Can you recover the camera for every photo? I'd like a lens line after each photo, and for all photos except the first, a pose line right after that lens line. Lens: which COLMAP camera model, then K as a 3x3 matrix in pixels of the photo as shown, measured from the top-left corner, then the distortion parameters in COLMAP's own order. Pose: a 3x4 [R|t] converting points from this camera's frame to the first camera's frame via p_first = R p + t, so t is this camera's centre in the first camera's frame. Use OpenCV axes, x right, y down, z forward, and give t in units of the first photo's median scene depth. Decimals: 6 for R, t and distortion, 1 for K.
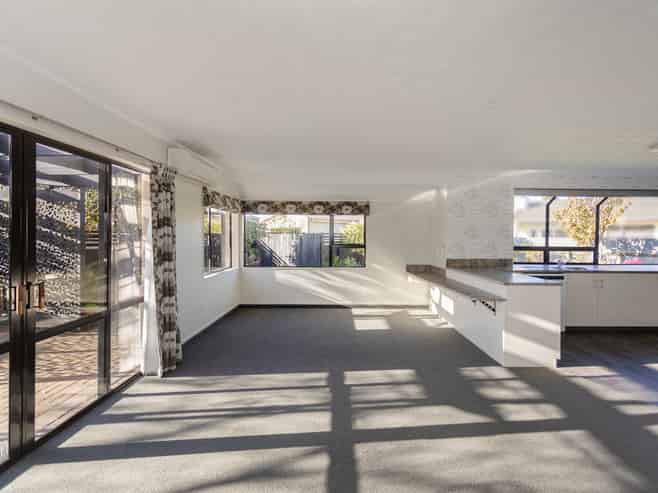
lens RADIAL K [[370.2, 0, 334.6], [0, 370.2, 236.9], [0, 0, 1]] dist [0.013289, 0.000323]
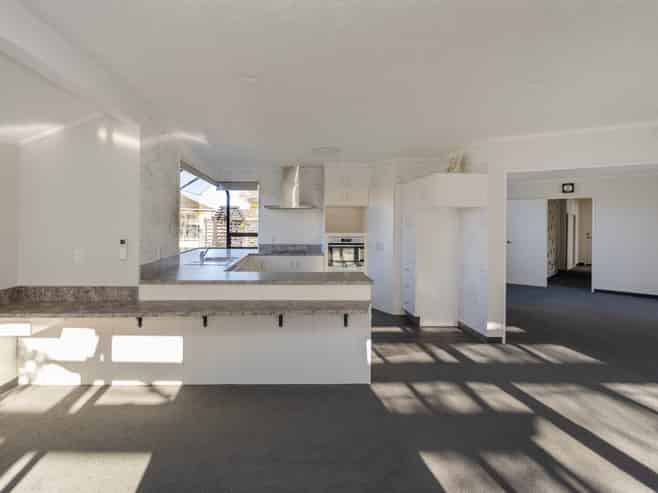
lens RADIAL K [[370.2, 0, 325.2], [0, 370.2, 243.3], [0, 0, 1]] dist [0.013289, 0.000323]
pose [[-0.056148, -0.048794, 0.997229, -0.216010], [-0.007063, 0.998800, 0.048473, 0.005972], [-0.998397, -0.004322, -0.056425, 0.758153]]
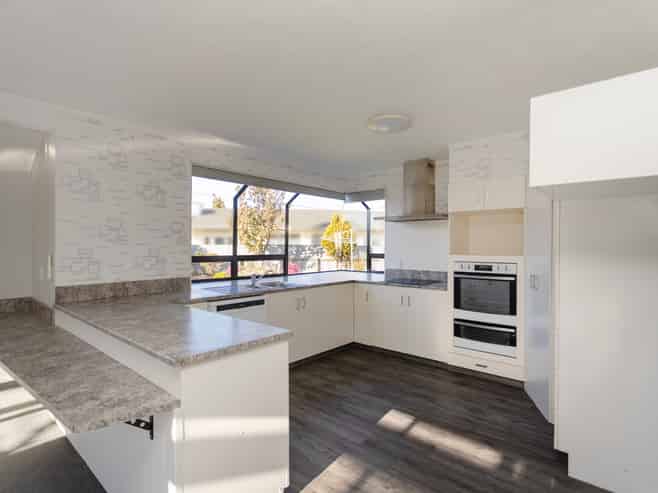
lens RADIAL K [[370.2, 0, 332.9], [0, 370.2, 244.1], [0, 0, 1]] dist [0.013289, 0.000323]
pose [[0.678107, -0.002822, 0.734958, 0.183301], [0.004874, 0.999988, -0.000658, 0.006235], [-0.734947, 0.004028, 0.678112, 0.398363]]
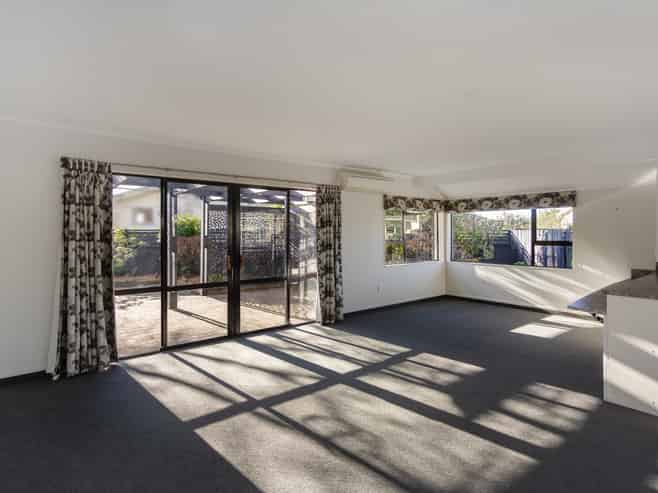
lens RADIAL K [[370.2, 0, 333.8], [0, 370.2, 243.1], [0, 0, 1]] dist [0.013289, 0.000323]
pose [[0.623460, 0.015444, -0.781703, 0.469765], [0.002970, 0.999751, 0.022121, 0.003523], [0.781850, -0.016113, 0.623259, 0.057895]]
